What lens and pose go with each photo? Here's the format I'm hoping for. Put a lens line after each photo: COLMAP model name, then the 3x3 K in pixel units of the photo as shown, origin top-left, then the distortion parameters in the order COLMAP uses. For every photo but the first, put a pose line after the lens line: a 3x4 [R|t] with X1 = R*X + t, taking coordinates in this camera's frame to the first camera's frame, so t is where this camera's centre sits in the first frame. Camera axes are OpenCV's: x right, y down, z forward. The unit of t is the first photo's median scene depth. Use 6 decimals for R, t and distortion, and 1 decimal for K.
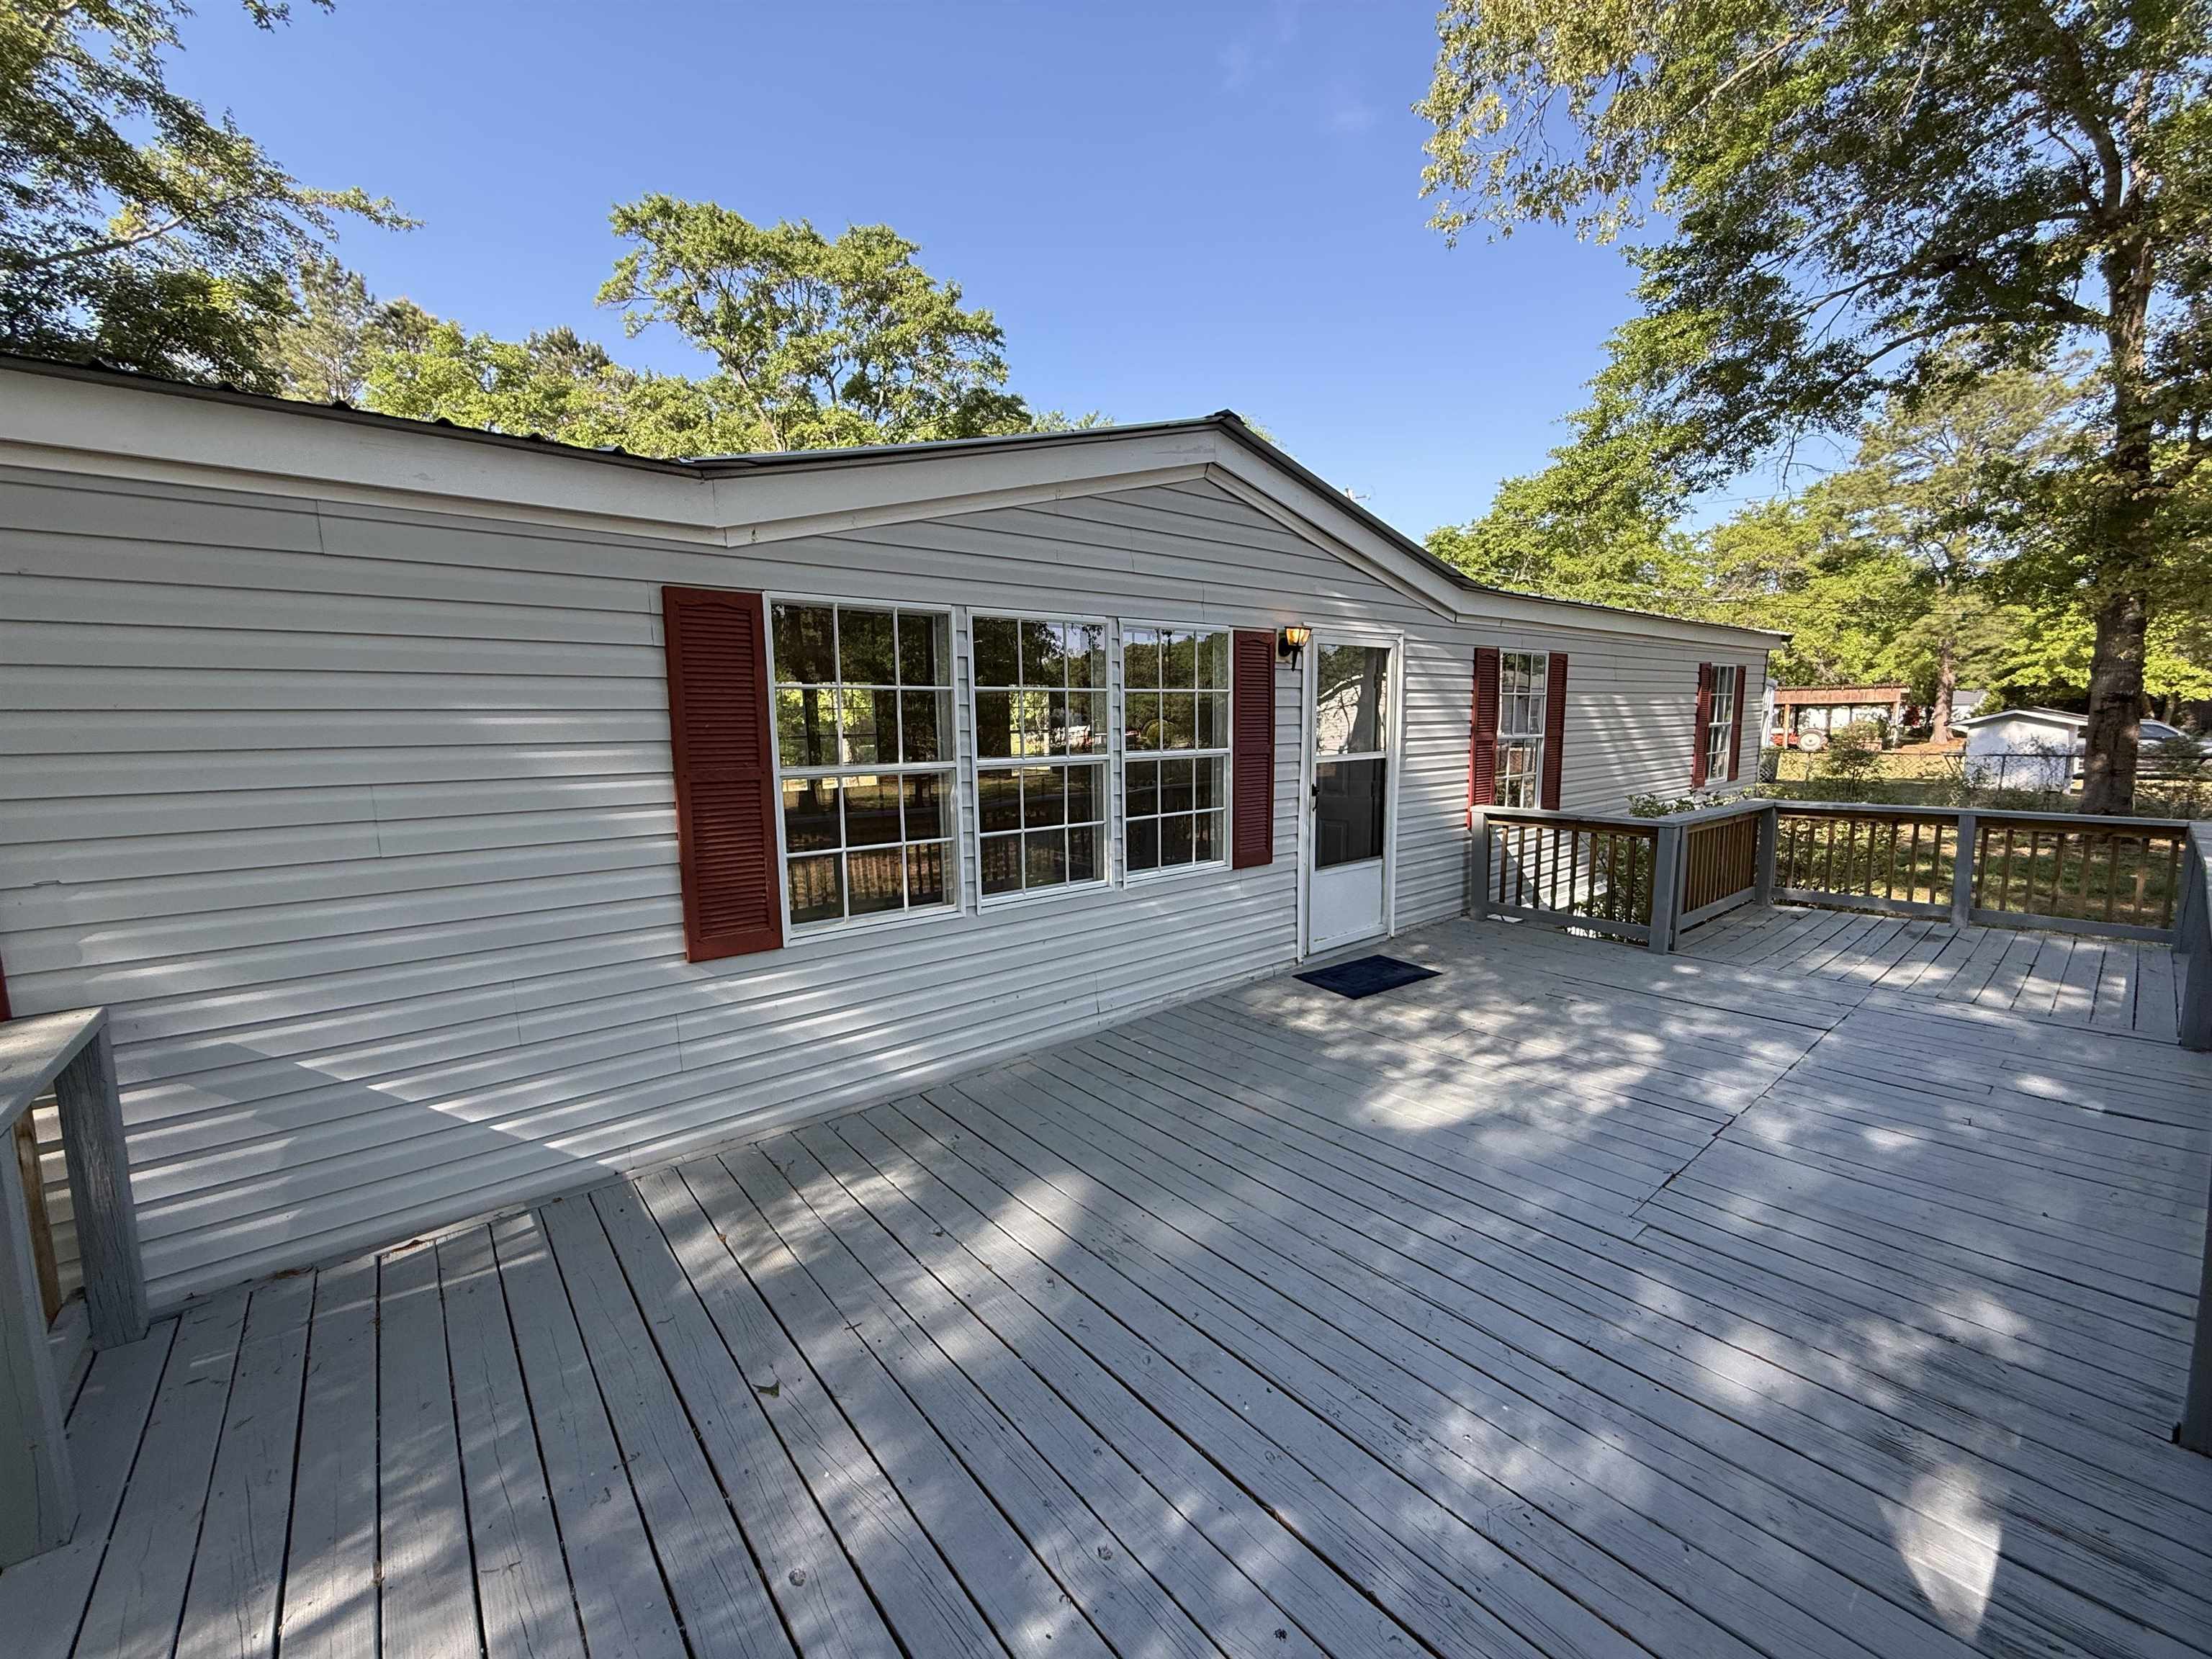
lens RADIAL K [[885.5, 0, 1105.9], [0, 885.5, 824.2], [0, 0, 1]] dist [0.000608, -0.000136]
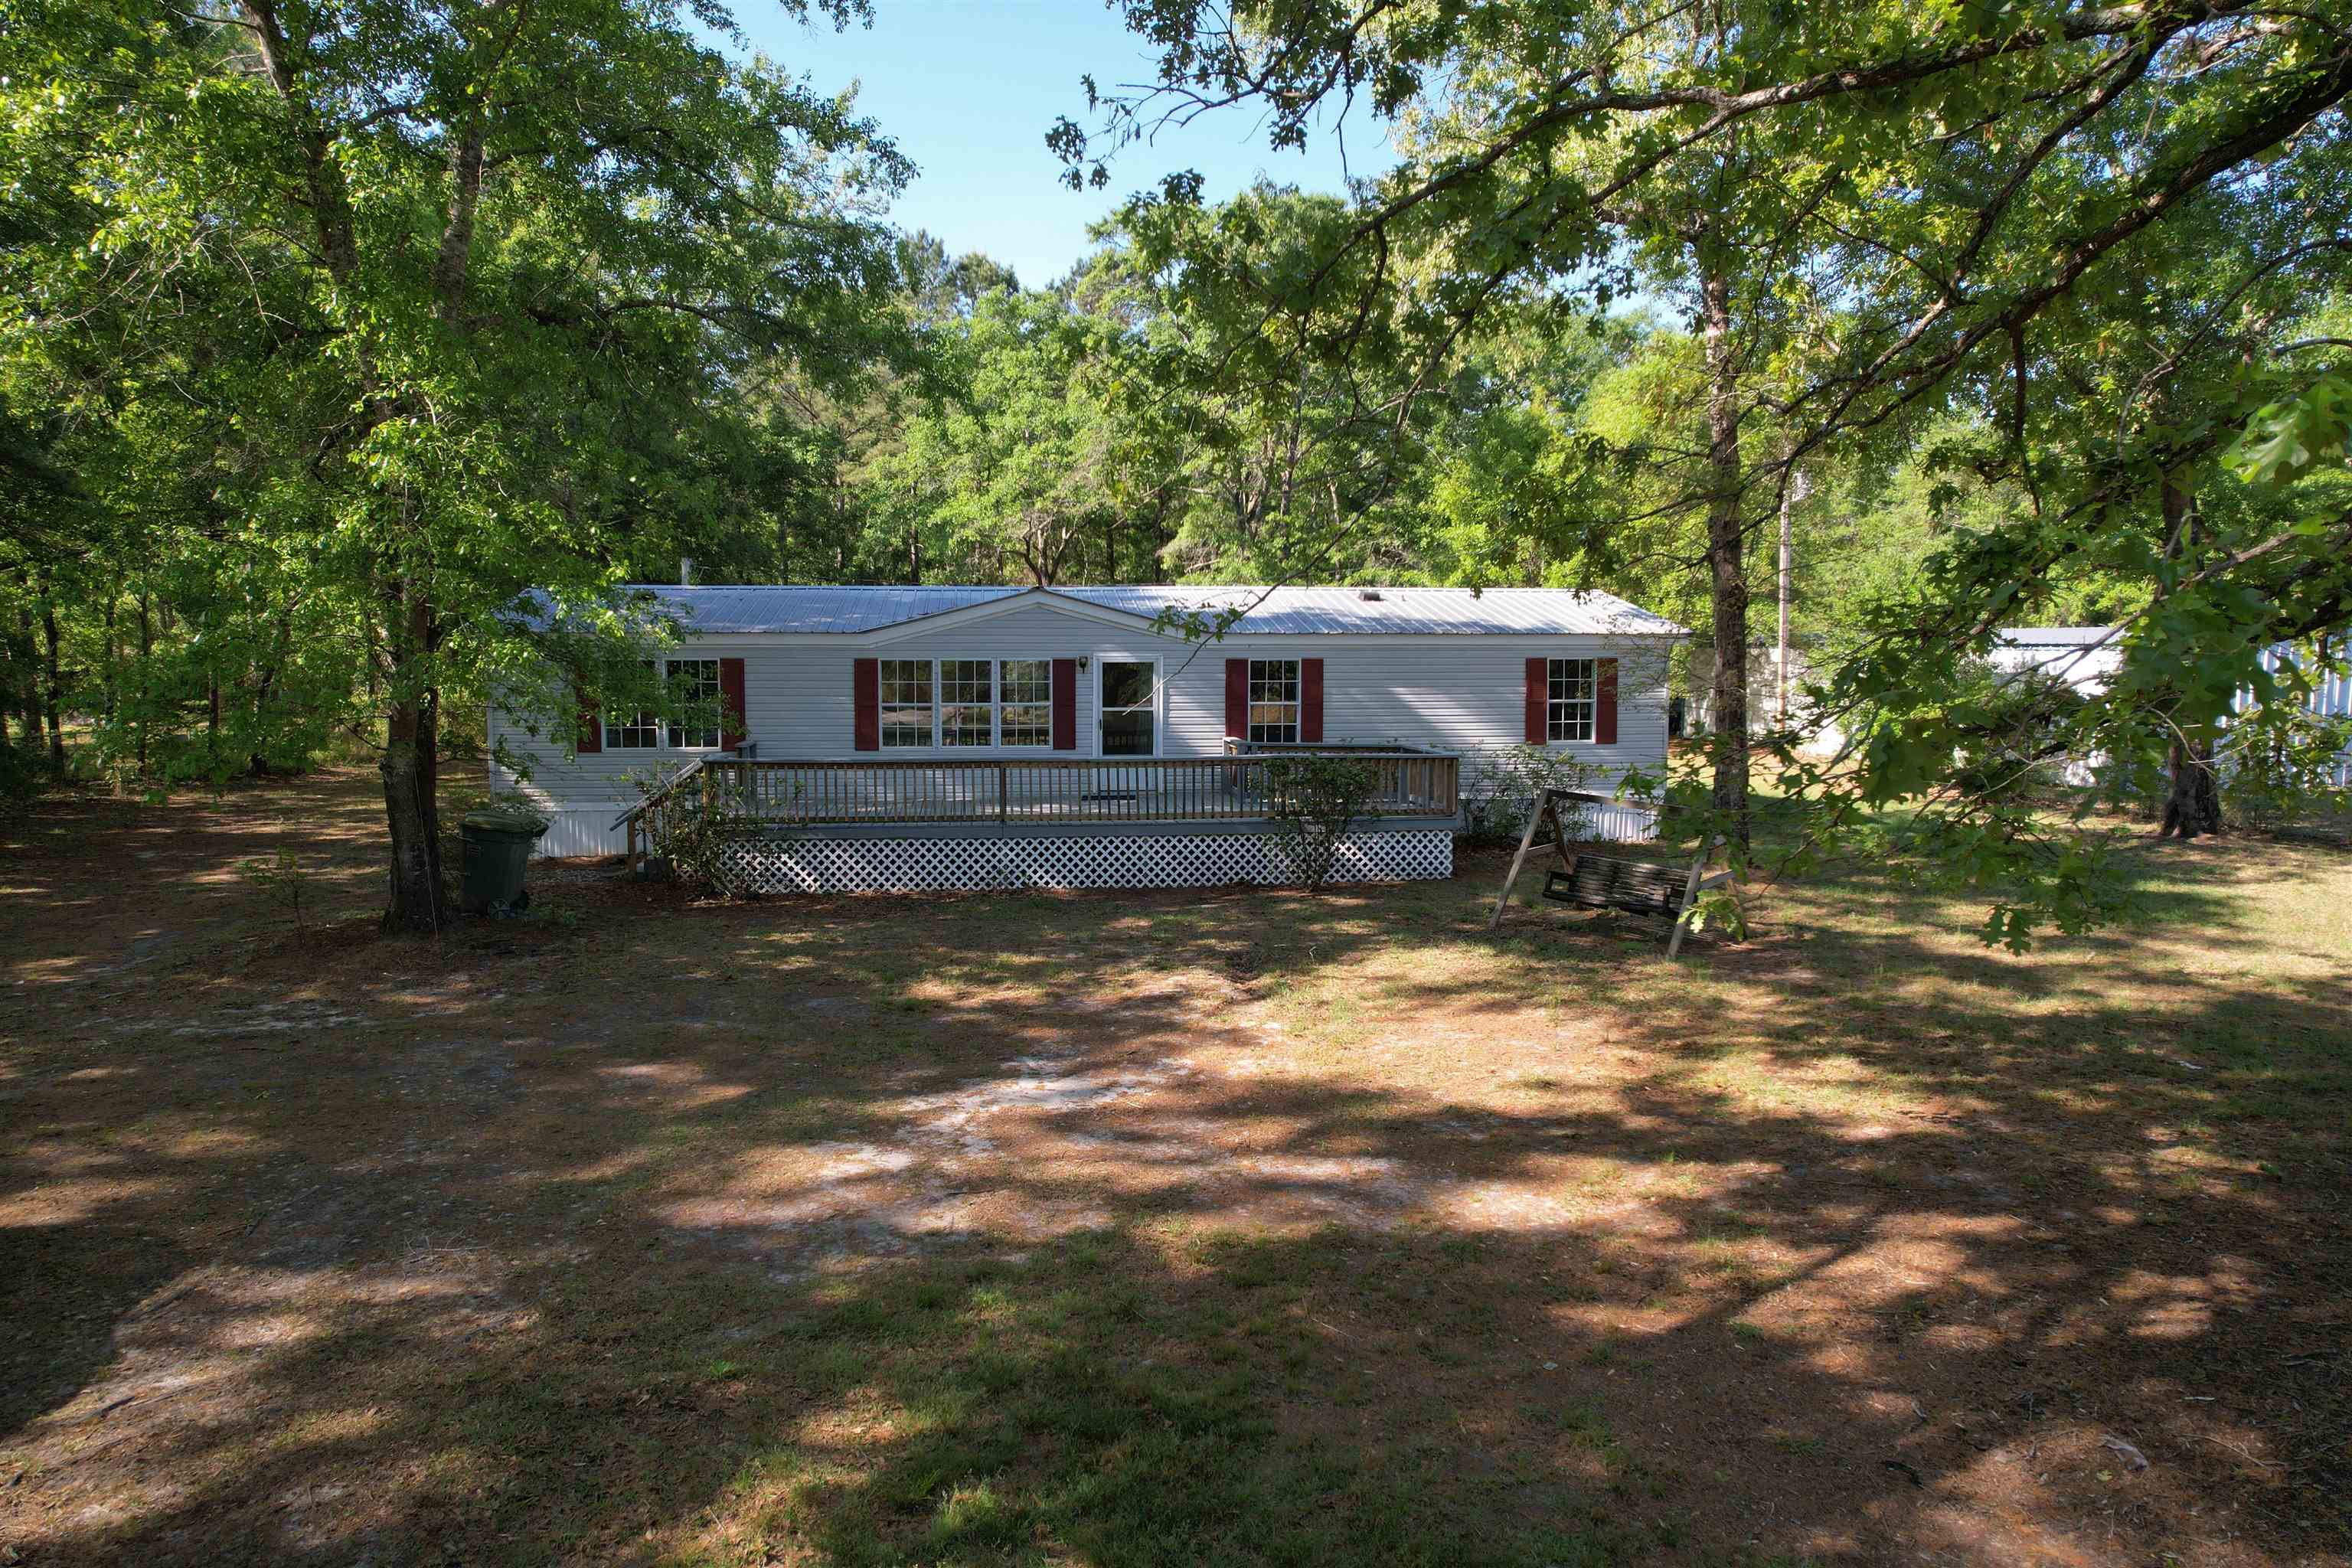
lens RADIAL K [[1522.2, 0, 1176.0], [0, 1522.2, 784.0], [0, 0, 1]] dist [-0.066318, 0.061286]
pose [[0.848175, 0.060274, -0.526276, 2.391692], [-0.074211, 0.997228, -0.005391, 0.126952], [0.524492, 0.043628, 0.850297, -2.219132]]
